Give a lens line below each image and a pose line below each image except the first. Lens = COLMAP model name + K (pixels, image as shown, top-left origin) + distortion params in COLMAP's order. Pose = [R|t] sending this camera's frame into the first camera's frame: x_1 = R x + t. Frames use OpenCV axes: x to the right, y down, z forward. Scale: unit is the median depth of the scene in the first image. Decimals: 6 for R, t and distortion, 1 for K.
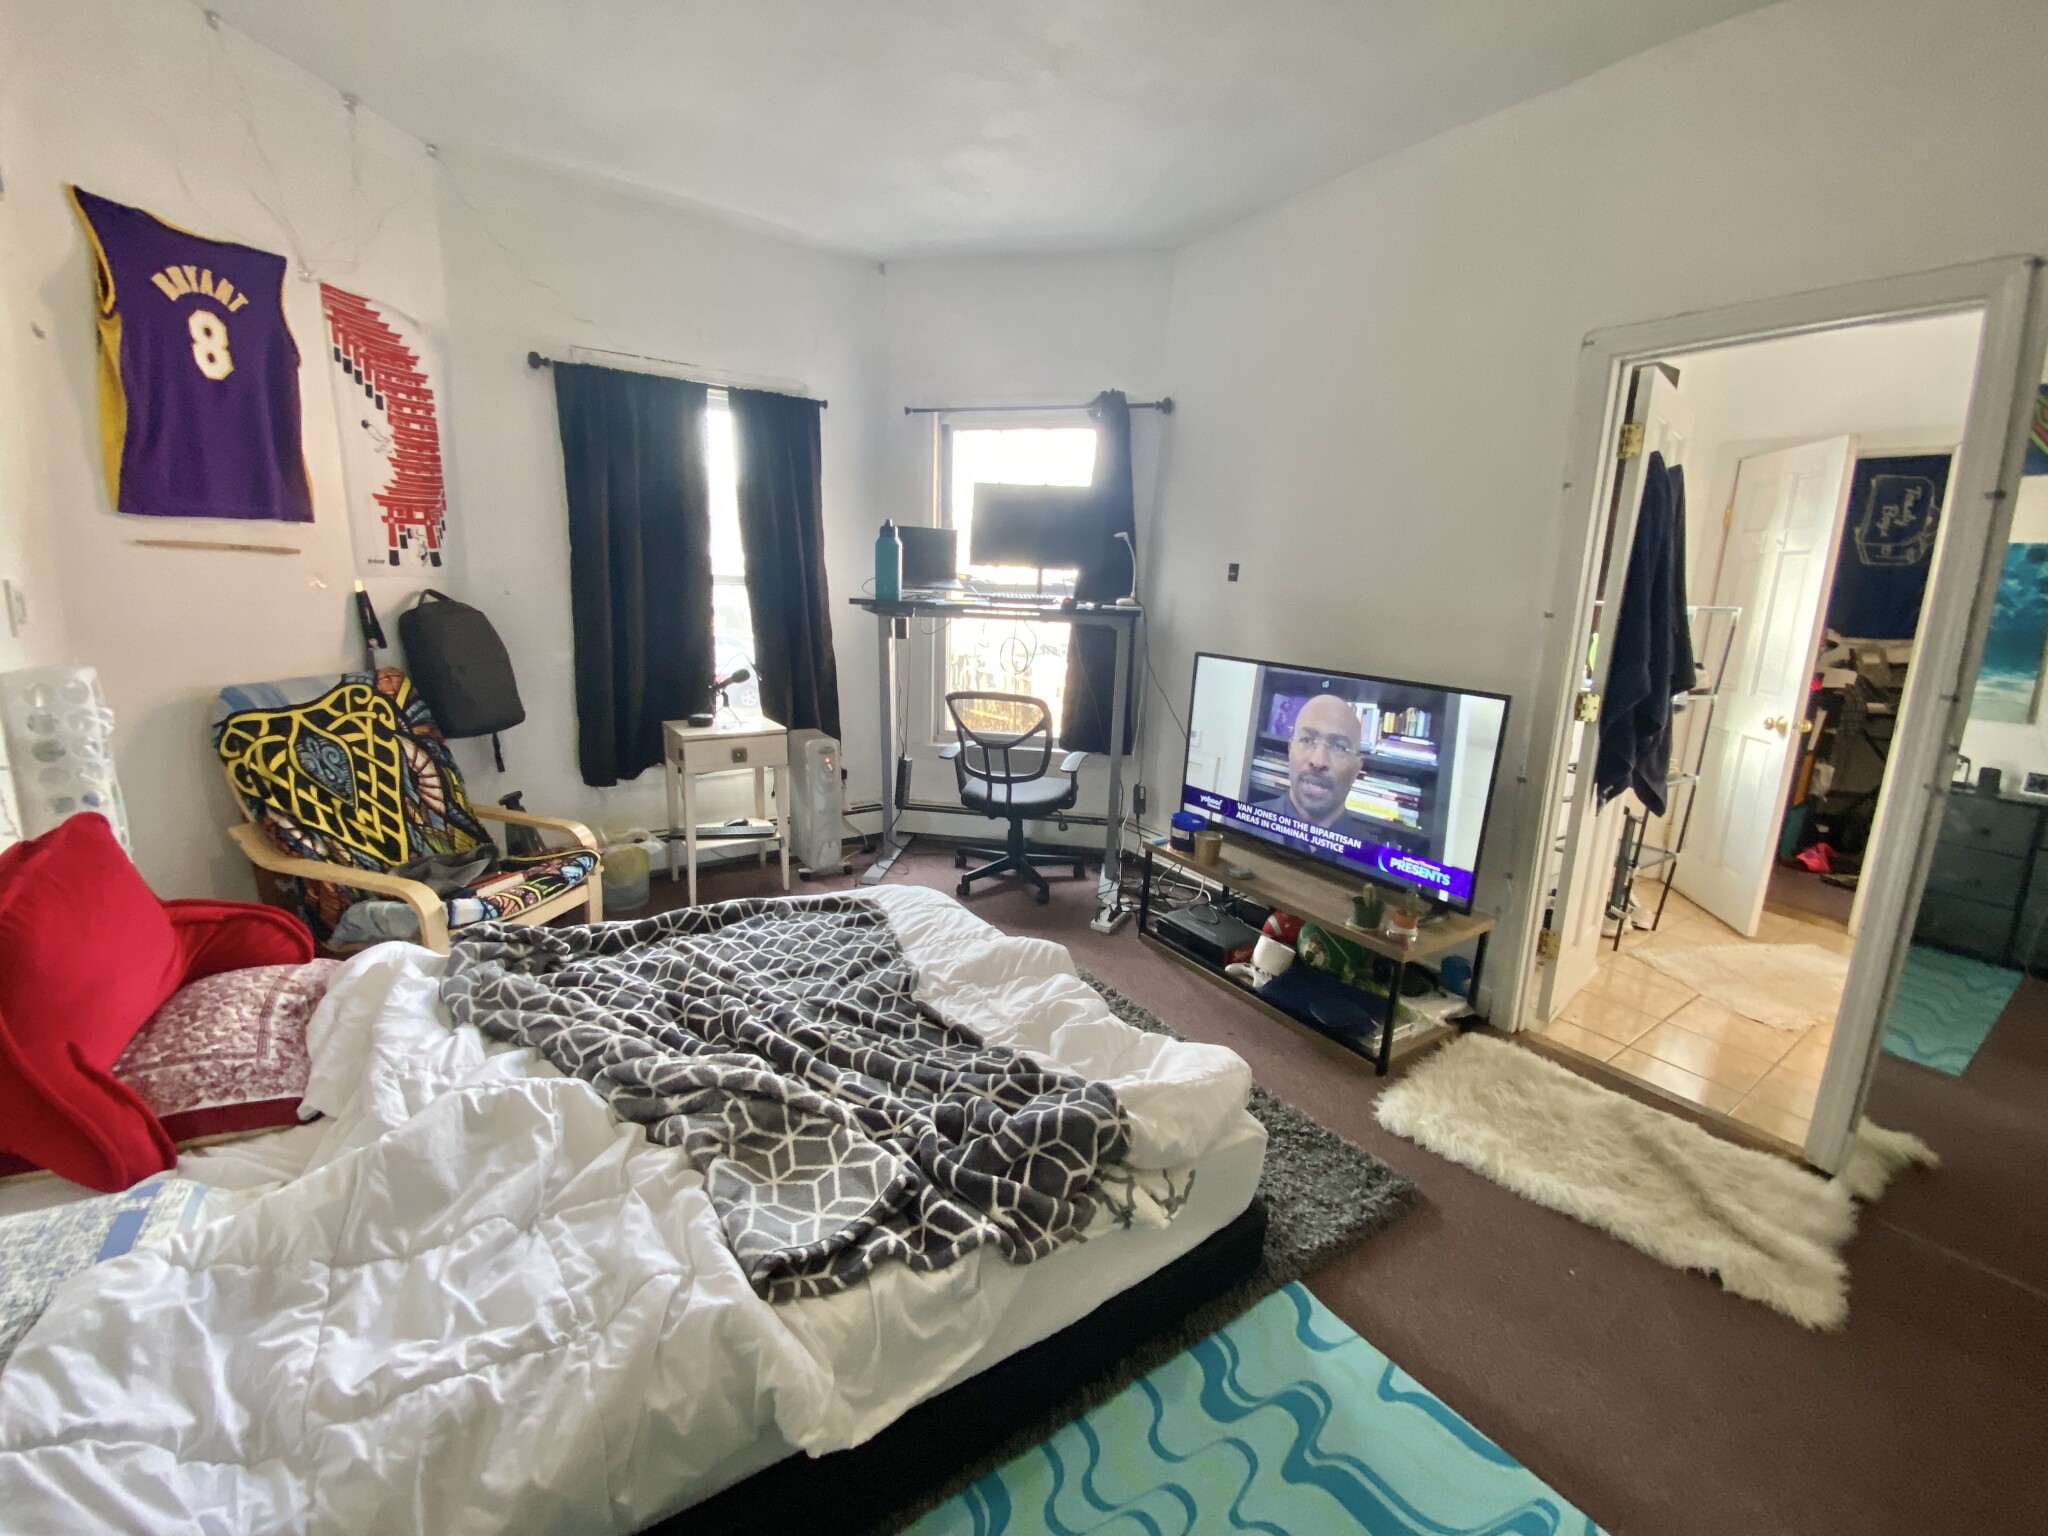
lens RADIAL K [[833.1, 0, 1014.8], [0, 833.1, 760.9], [0, 0, 1]] dist [0.032620, -0.028155]
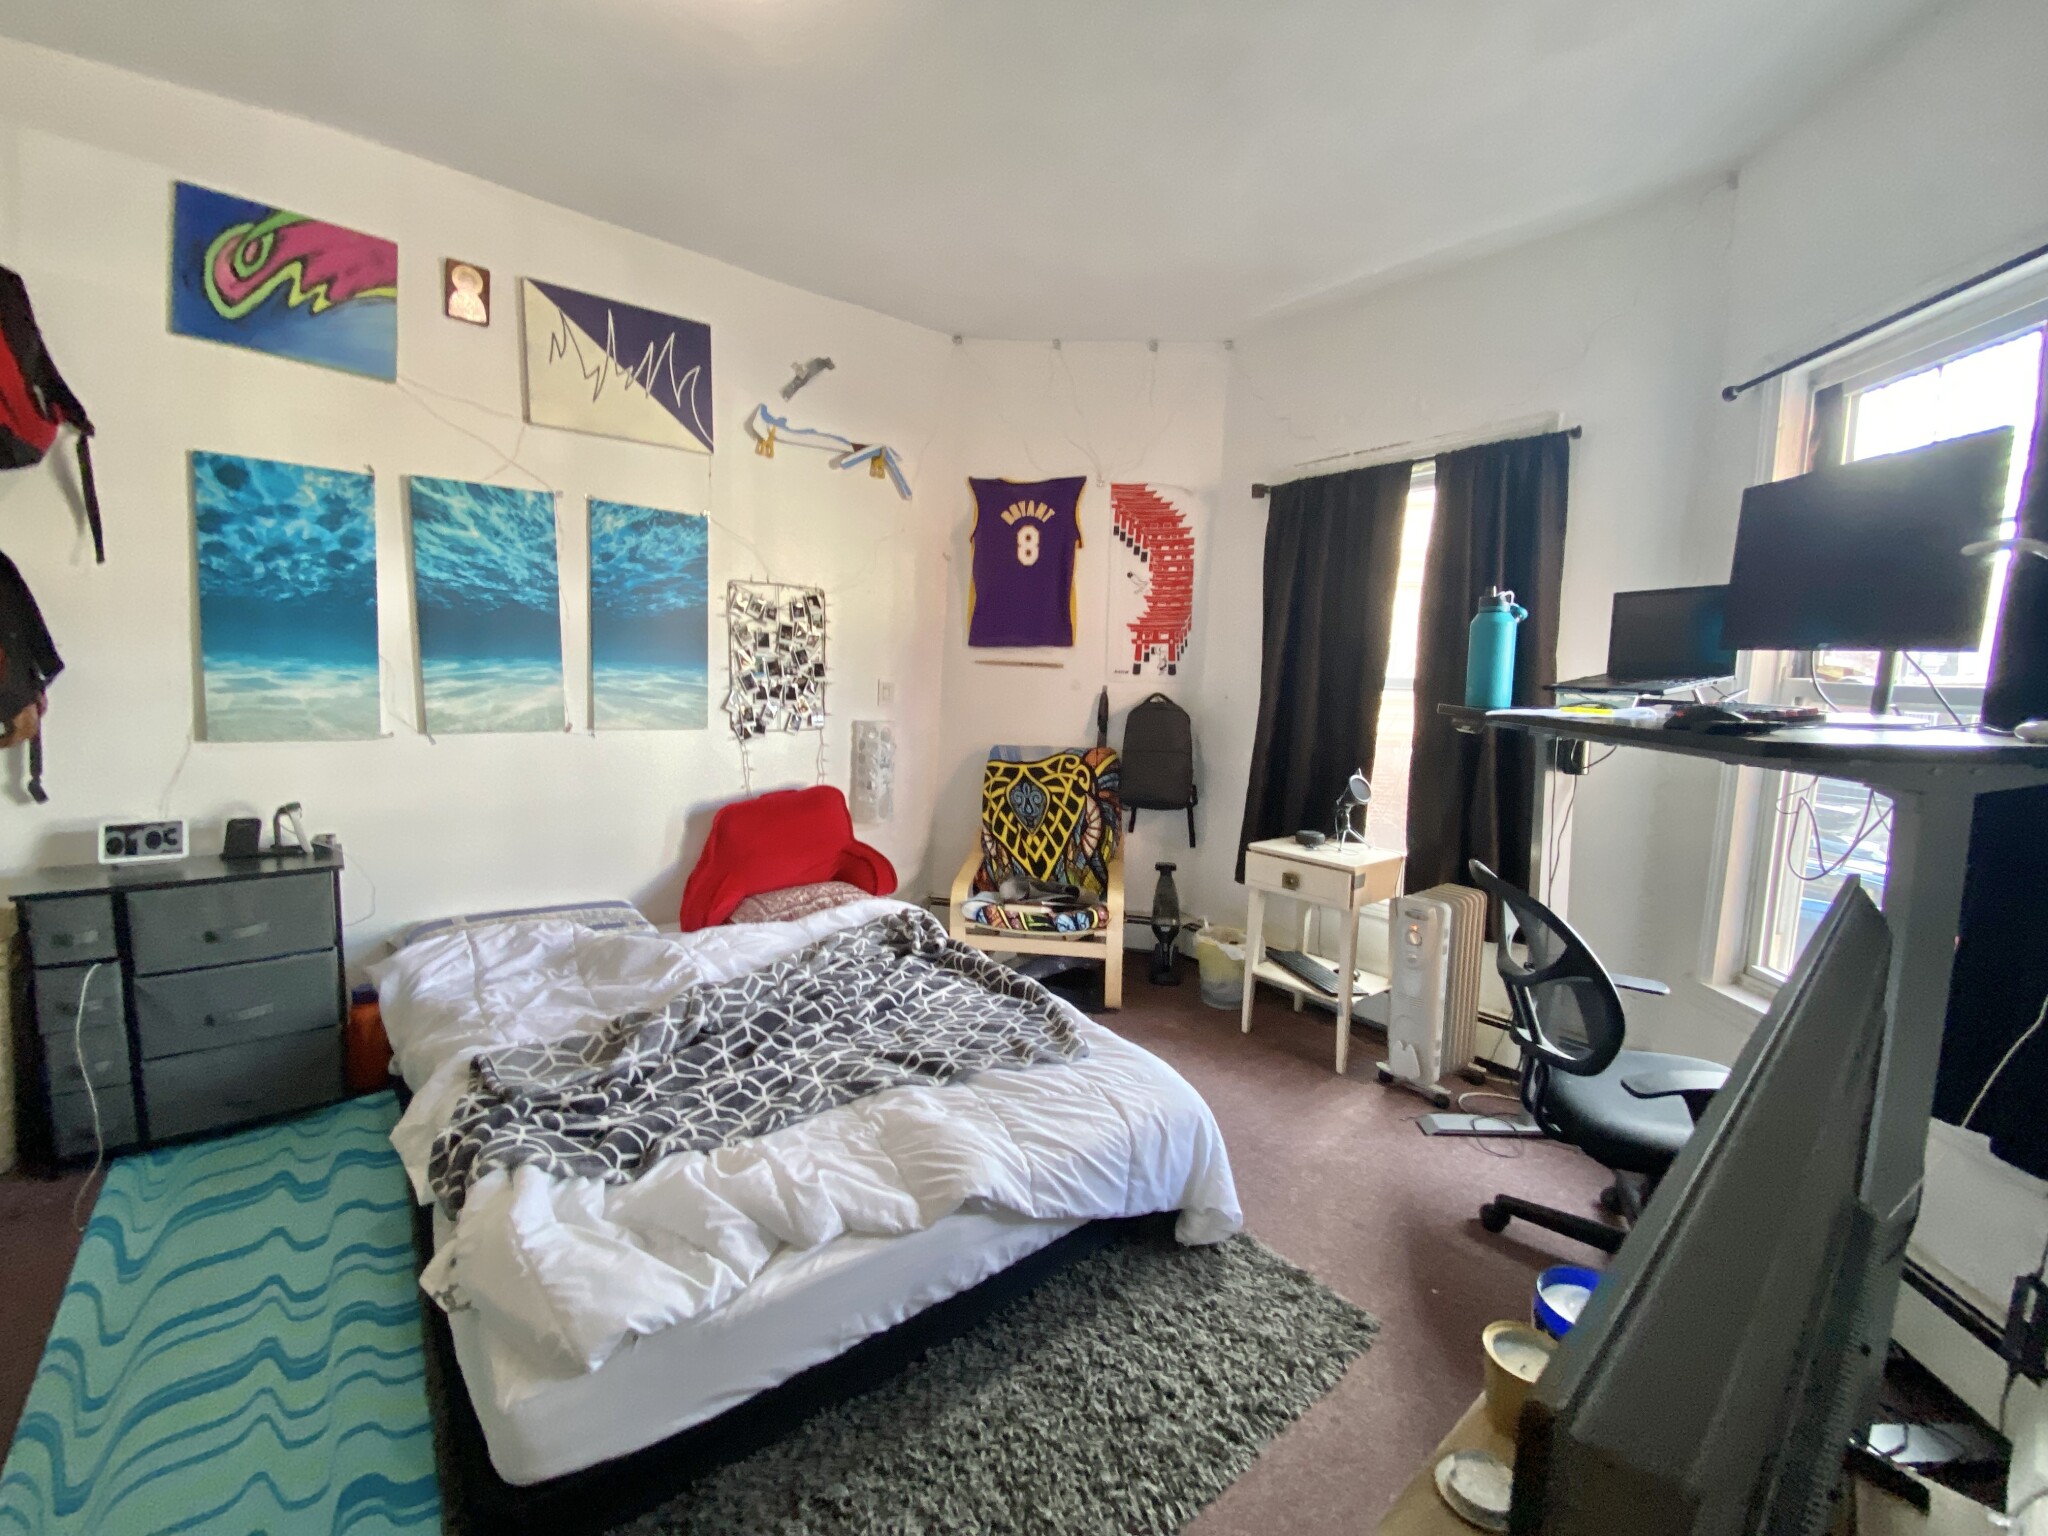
lens RADIAL K [[822.7, 0, 1011.4], [0, 822.7, 763.8], [0, 0, 1]] dist [0.031897, -0.026904]
pose [[0.070916, 0.084104, -0.993930, 0.601244], [-0.224454, 0.972230, 0.066253, -0.142898], [0.971901, 0.218393, 0.087824, 0.759752]]
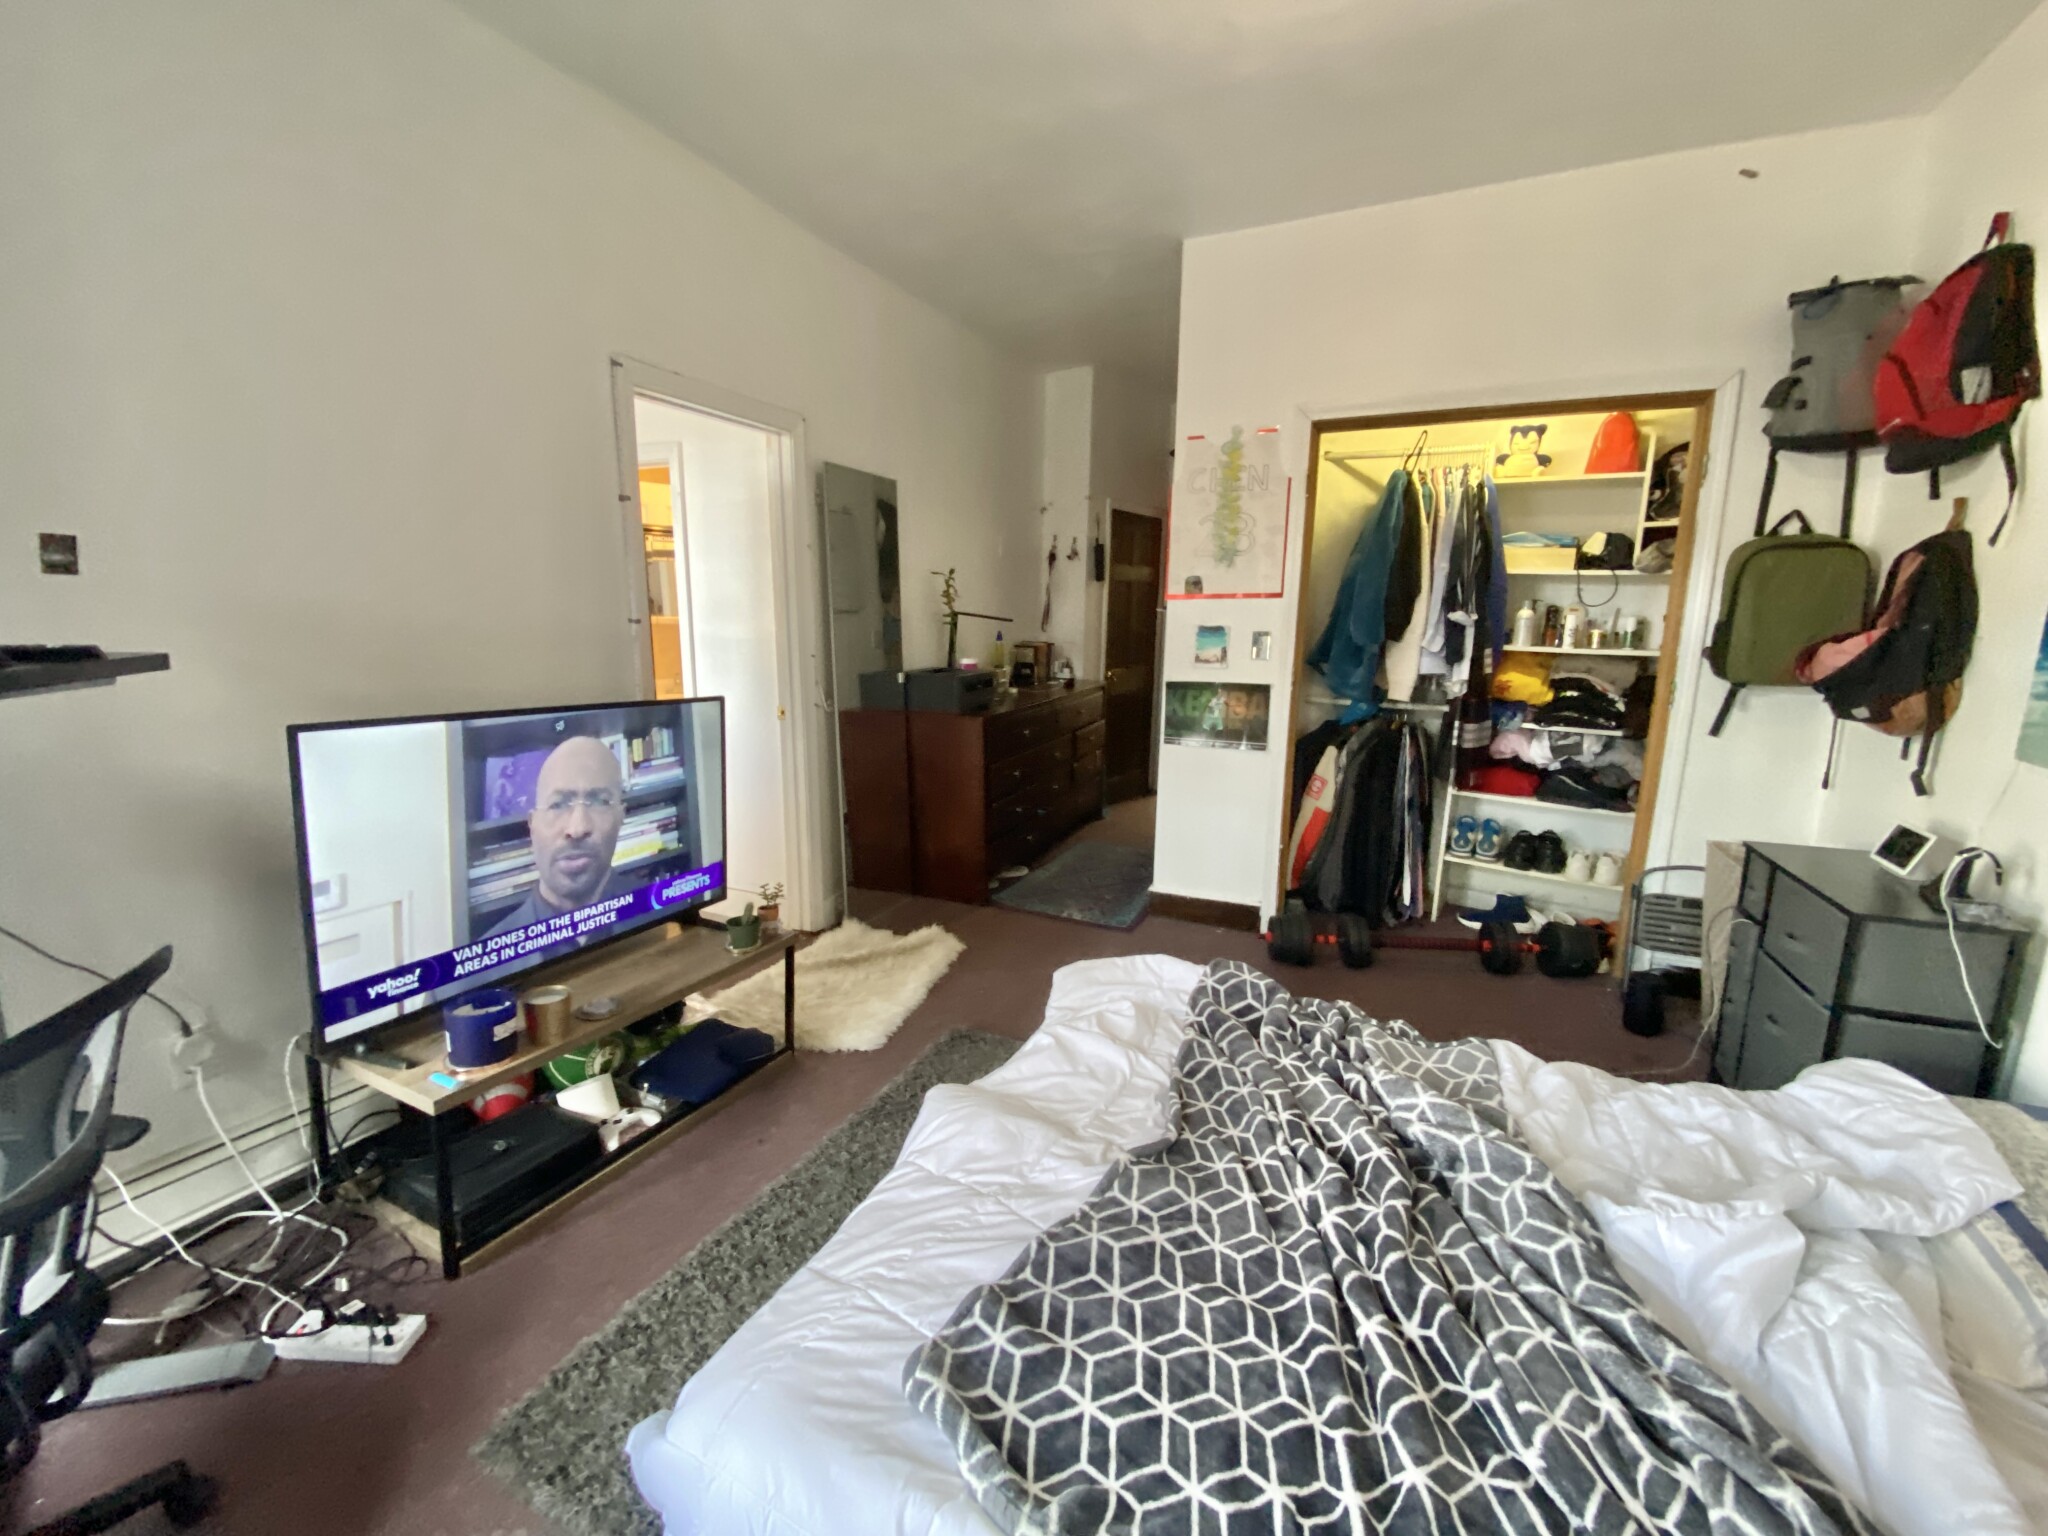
lens RADIAL K [[822.7, 0, 1011.4], [0, 822.7, 763.8], [0, 0, 1]] dist [0.031897, -0.026904]
pose [[-0.500187, -0.197721, 0.843042, -0.470036], [0.139029, 0.942614, 0.303562, -0.233212], [-0.854684, 0.269044, -0.443994, 1.015607]]
